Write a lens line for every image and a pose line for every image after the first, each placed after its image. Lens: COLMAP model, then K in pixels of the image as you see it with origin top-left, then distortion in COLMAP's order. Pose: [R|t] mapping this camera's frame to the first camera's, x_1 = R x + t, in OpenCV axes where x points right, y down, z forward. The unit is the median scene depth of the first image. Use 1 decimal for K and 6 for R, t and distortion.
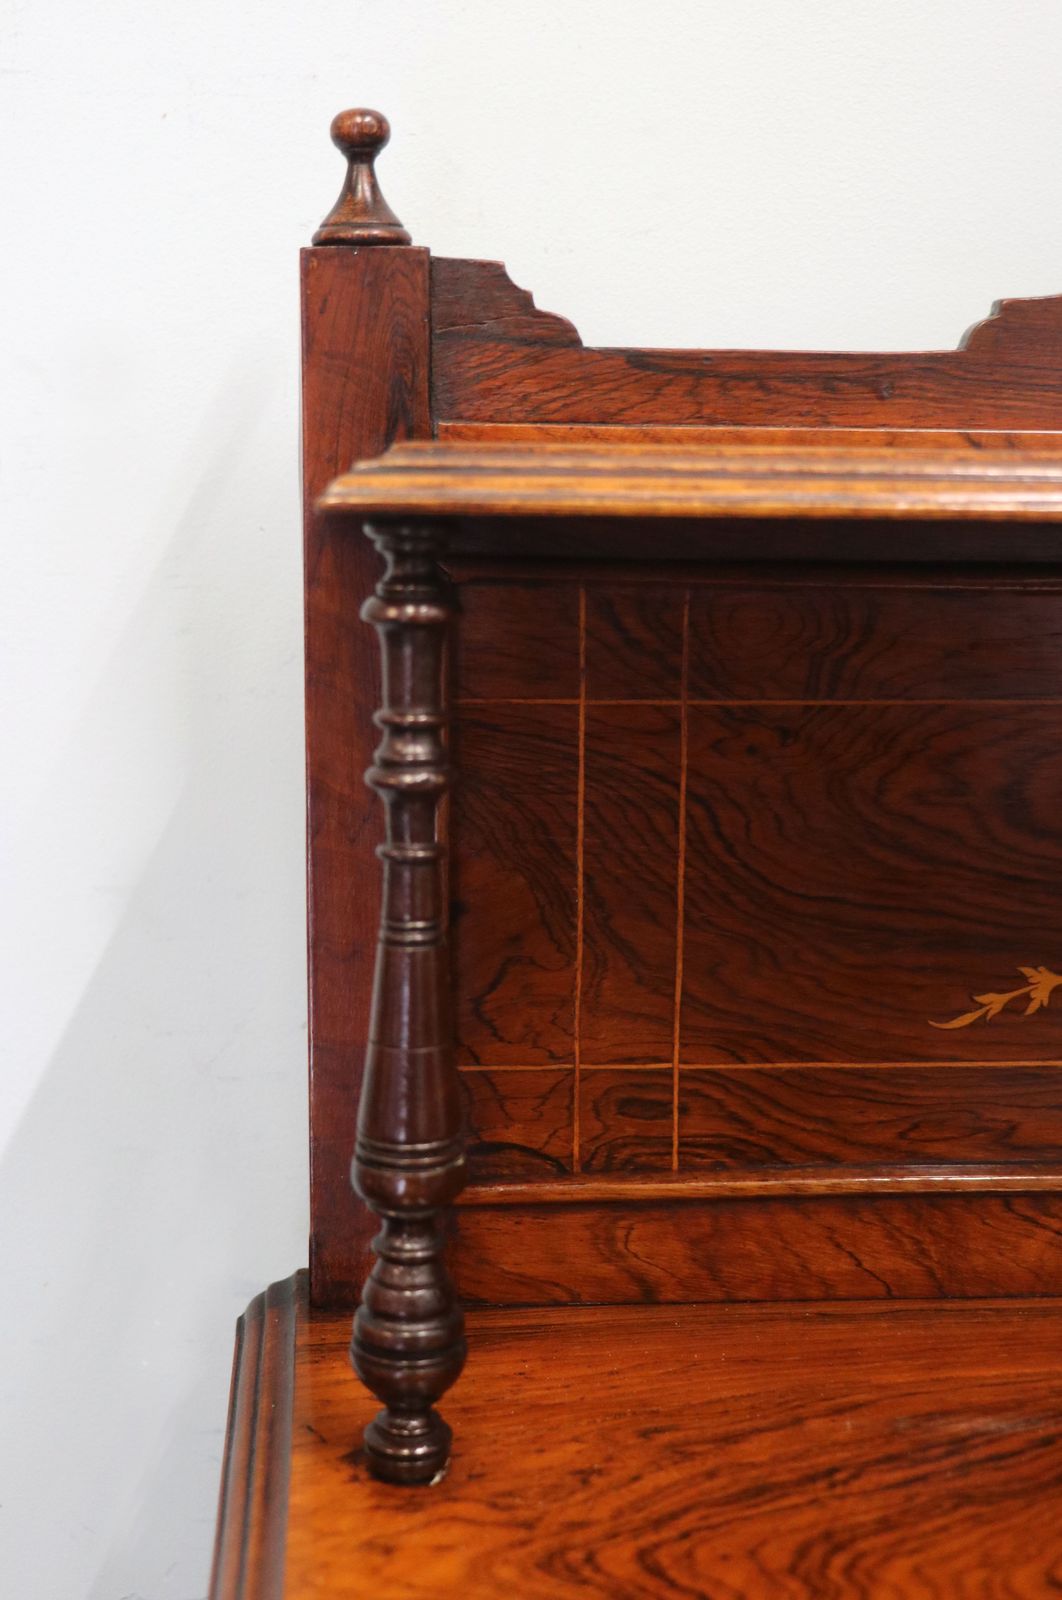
lens RADIAL K [[2108.8, 0, 529.7], [0, 2108.8, 794.4], [0, 0, 1]] dist [-0.009813, 0.000000]
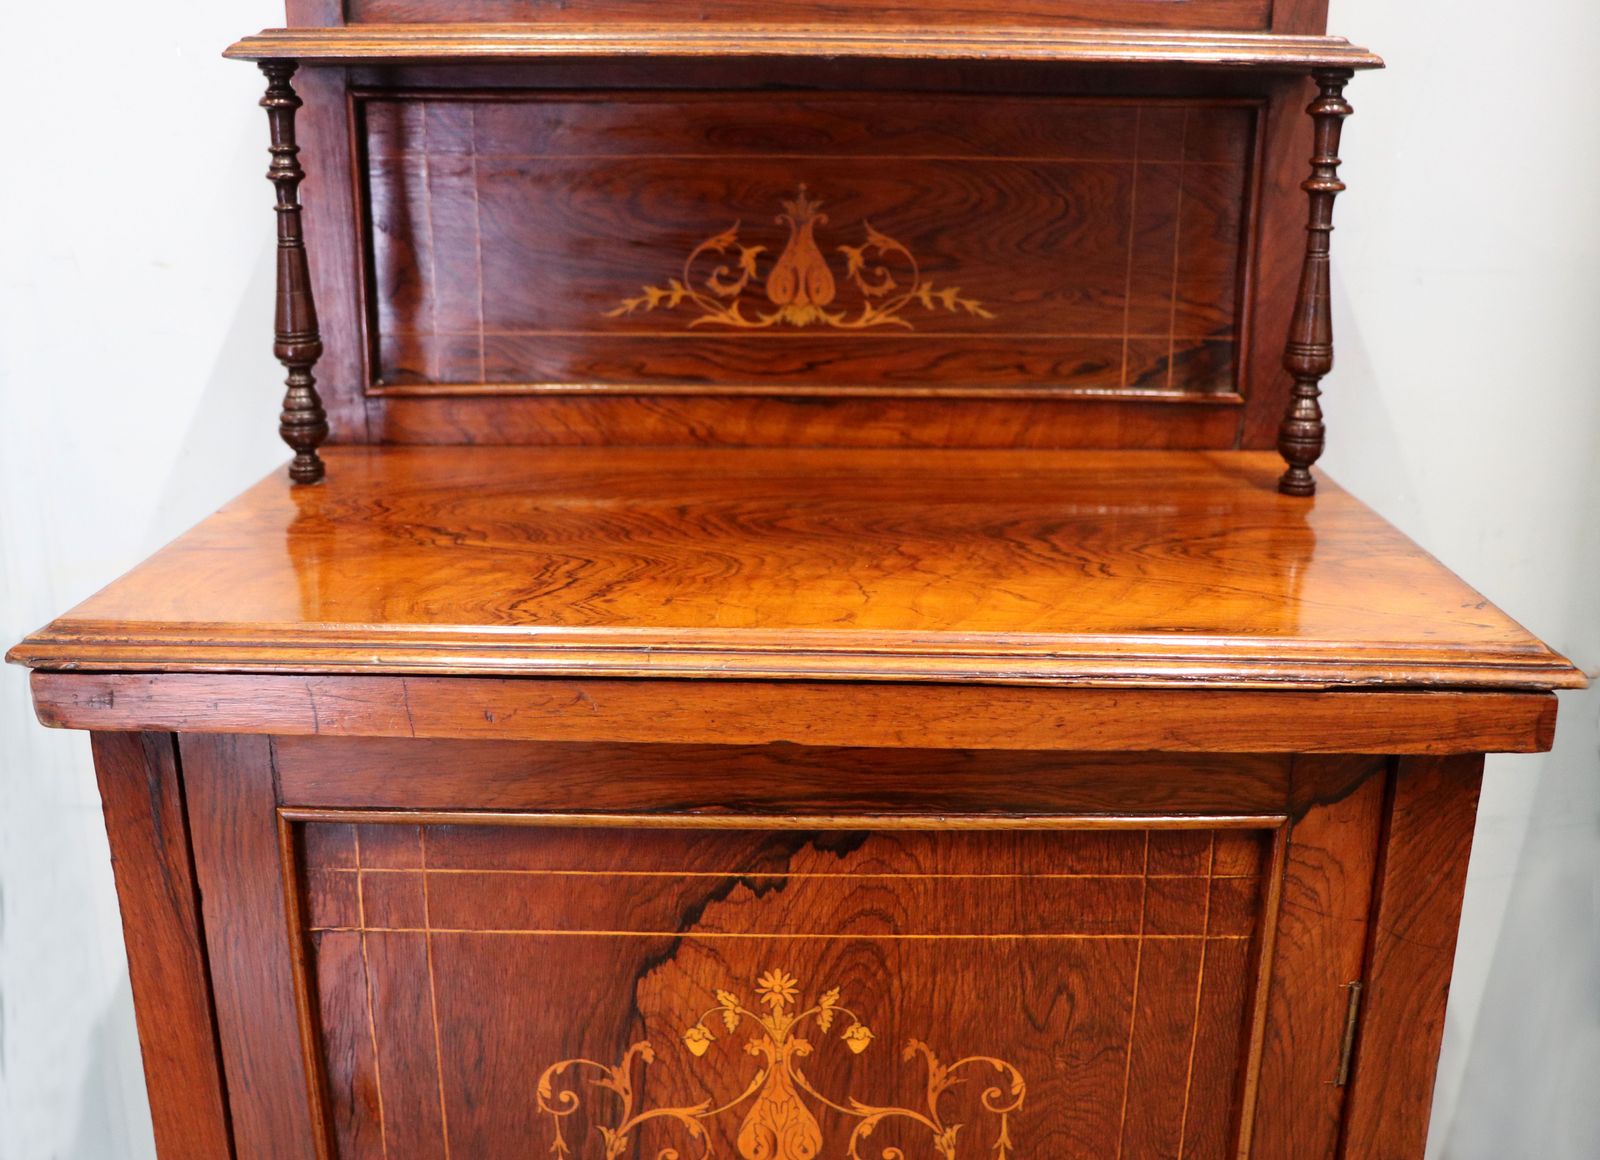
lens RADIAL K [[1565.4, 0, 797.8], [0, 1565.4, 603.4], [0, 0, 1]] dist [-0.108227, 0.000000]
pose [[0.997997, 0.019980, -0.060024, 0.508560], [-0.009951, 0.986586, 0.162938, 0.145452], [0.062474, -0.162015, 0.984809, -0.588906]]
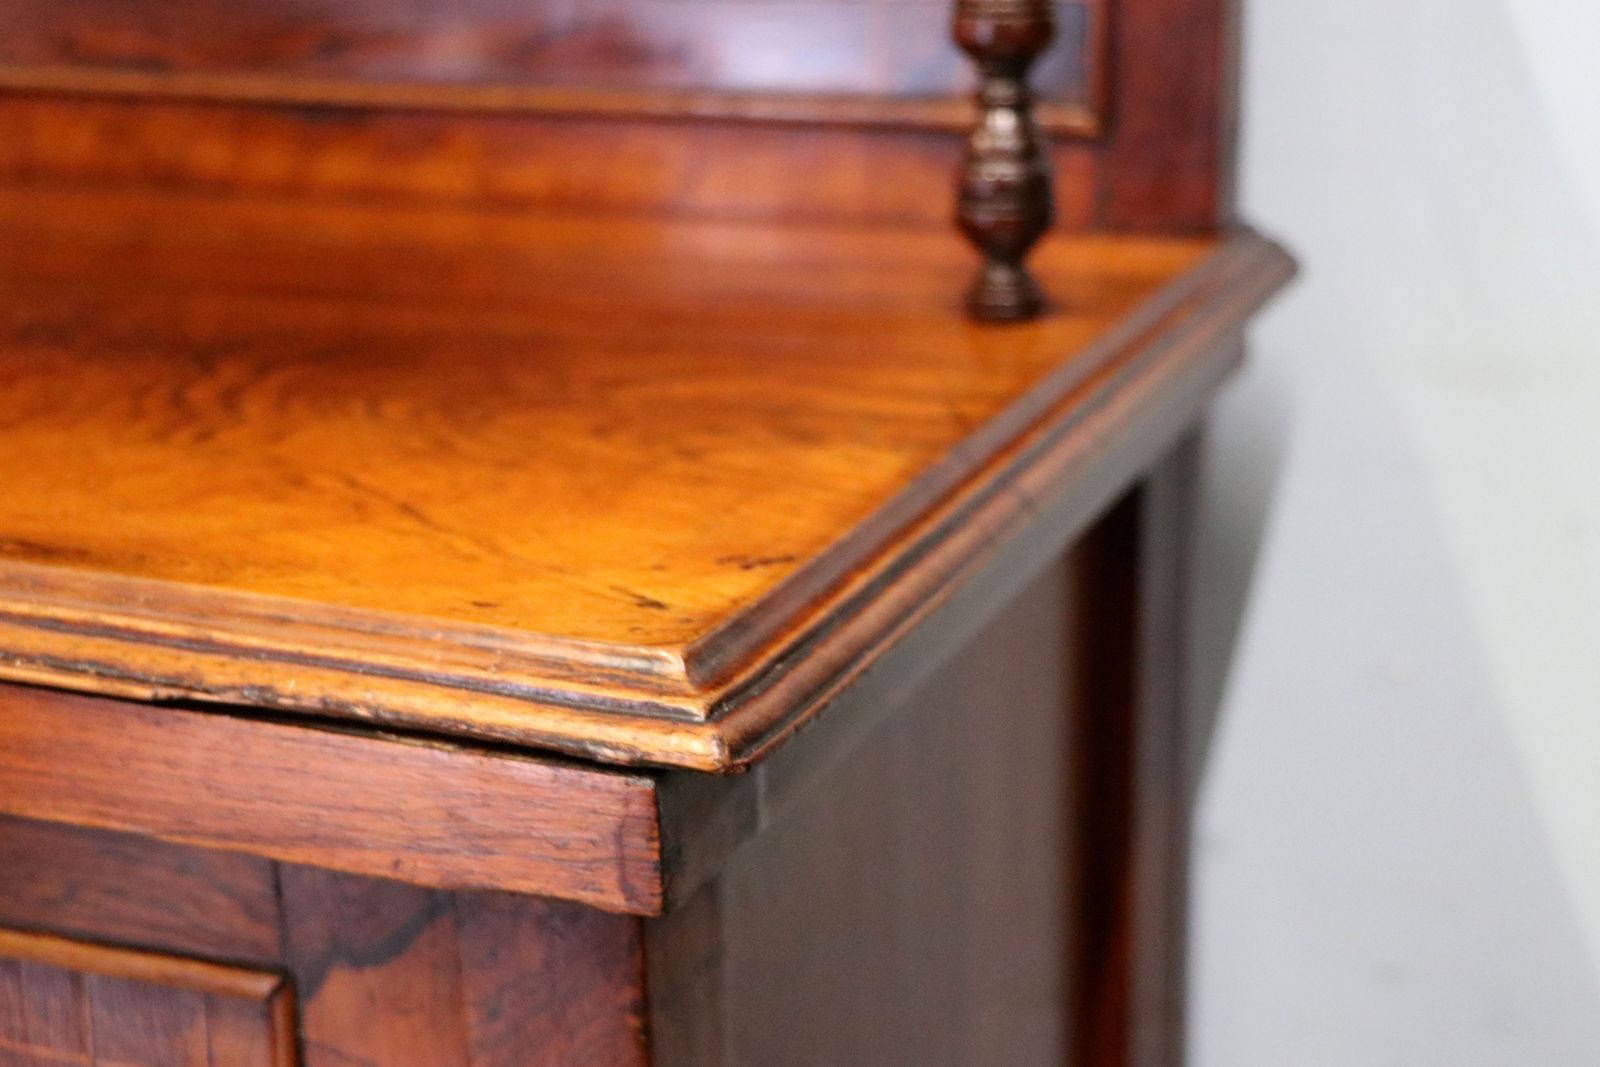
lens RADIAL K [[2674.4, 0, 801.0], [0, 2674.4, 536.0], [0, 0, 1]] dist [-0.090969, 0.000000]
pose [[0.903673, 0.102481, -0.415780, 1.301353], [-0.033259, 0.984805, 0.170449, 0.174319], [0.426930, -0.140202, 0.893350, -0.188606]]
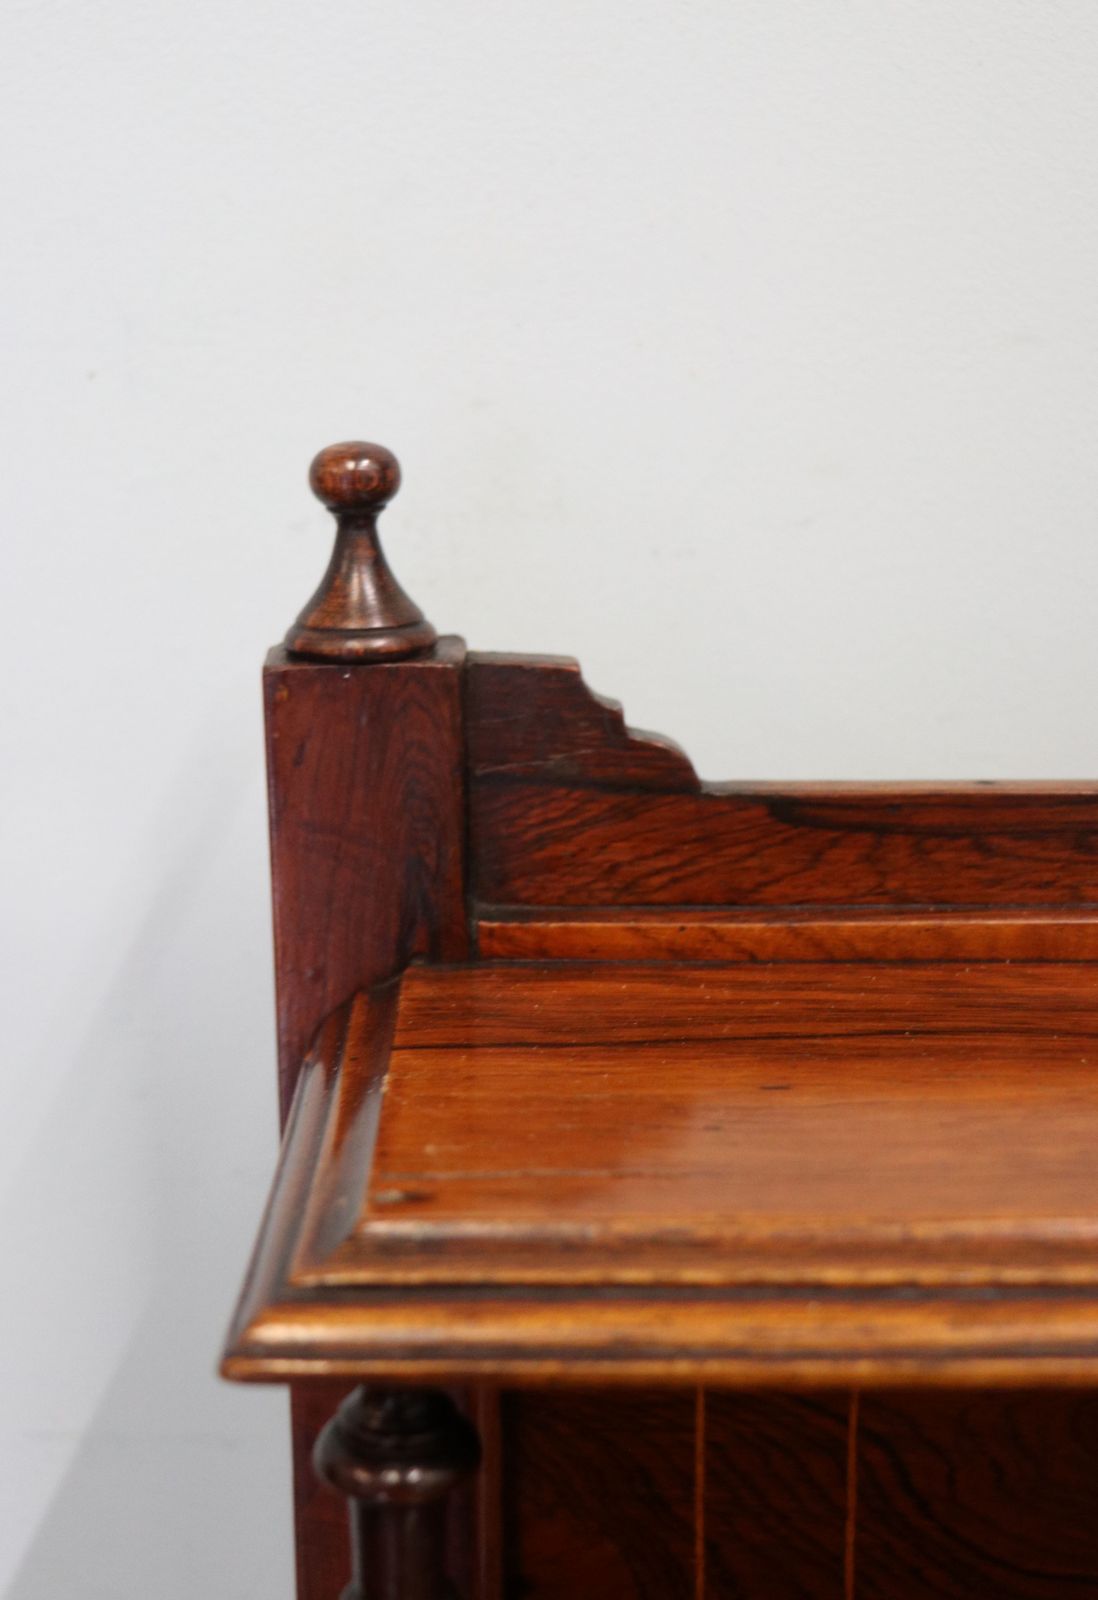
lens RADIAL K [[2420.0, 0, 547.8], [0, 2420.0, 786.3], [0, 0, 1]] dist [0.004886, 0.000000]
pose [[0.997751, 0.001820, -0.067010, 0.027794], [0.003420, 0.996947, 0.078005, -0.270772], [0.066948, -0.078058, 0.994698, 0.252386]]
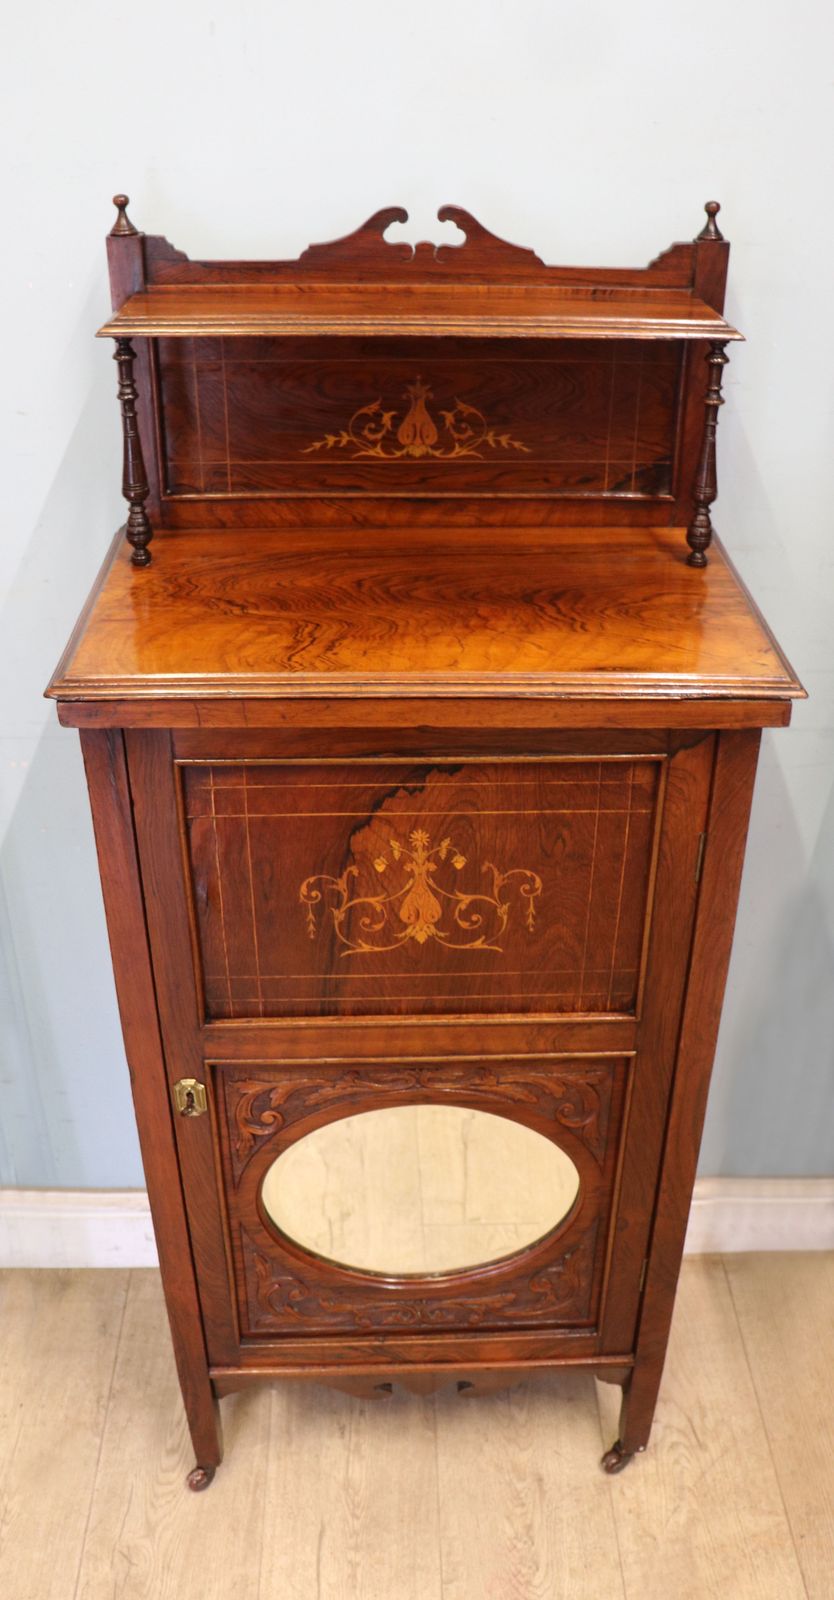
lens RADIAL K [[1365.9, 0, 442.3], [0, 1365.9, 781.5], [0, 0, 1]] dist [-0.138308, 0.037201]
pose [[0.999882, 0.013942, -0.006467, 0.475797], [-0.010533, 0.928060, 0.372282, -0.236694], [0.011192, -0.372170, 0.928097, -1.389025]]
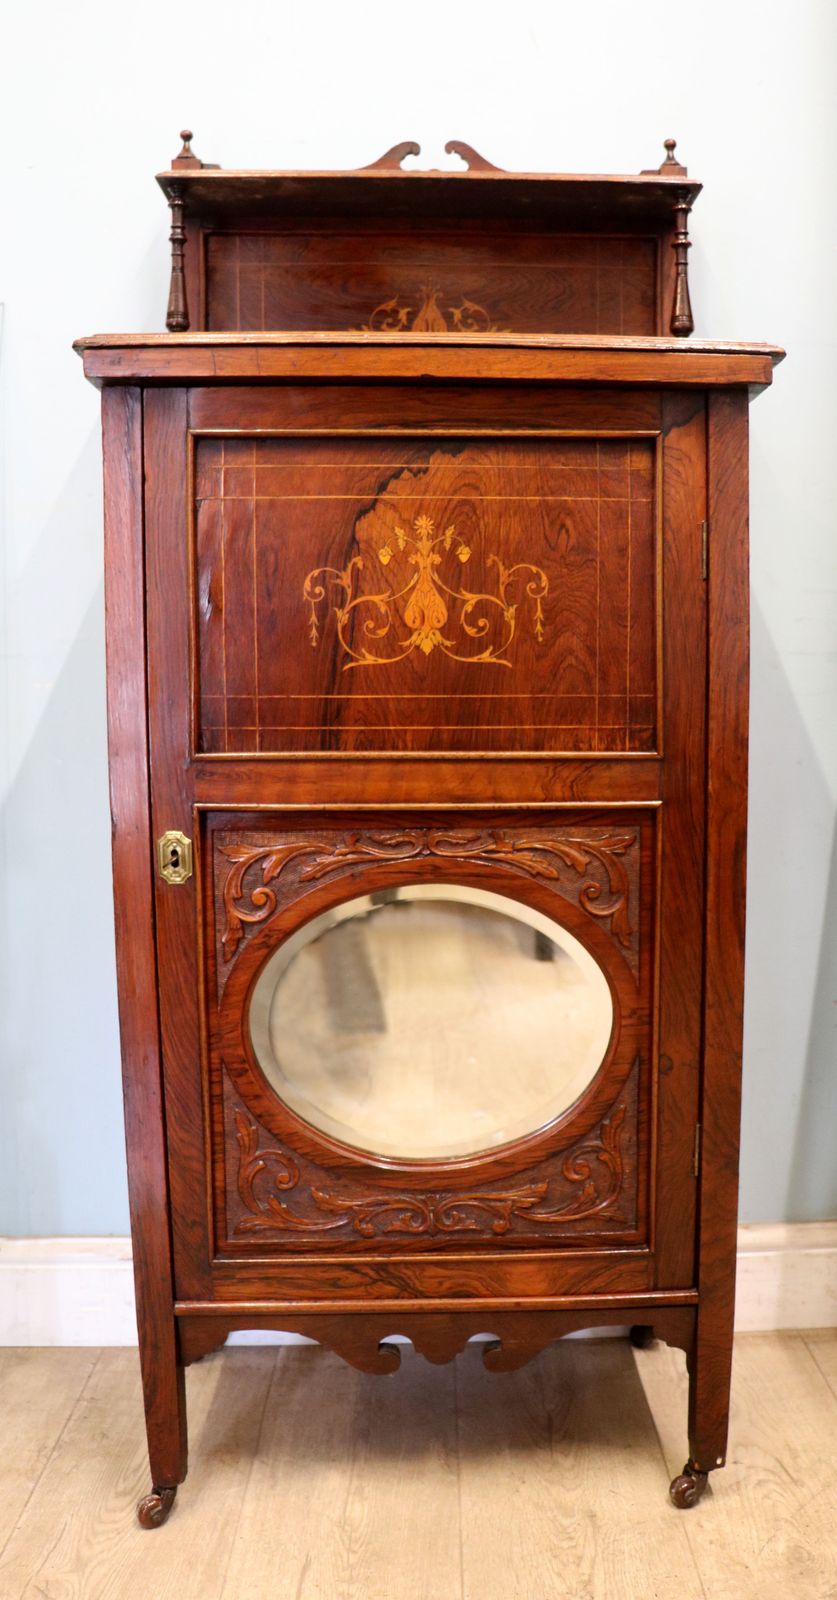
lens RADIAL K [[1282.6, 0, 489.0], [0, 1282.6, 753.2], [0, 0, 1]] dist [-0.142846, 0.065086]
pose [[0.999943, -0.006624, -0.008405, 0.543182], [0.006133, 0.998347, -0.057154, 1.082646], [0.008770, 0.057099, 0.998330, -1.430162]]
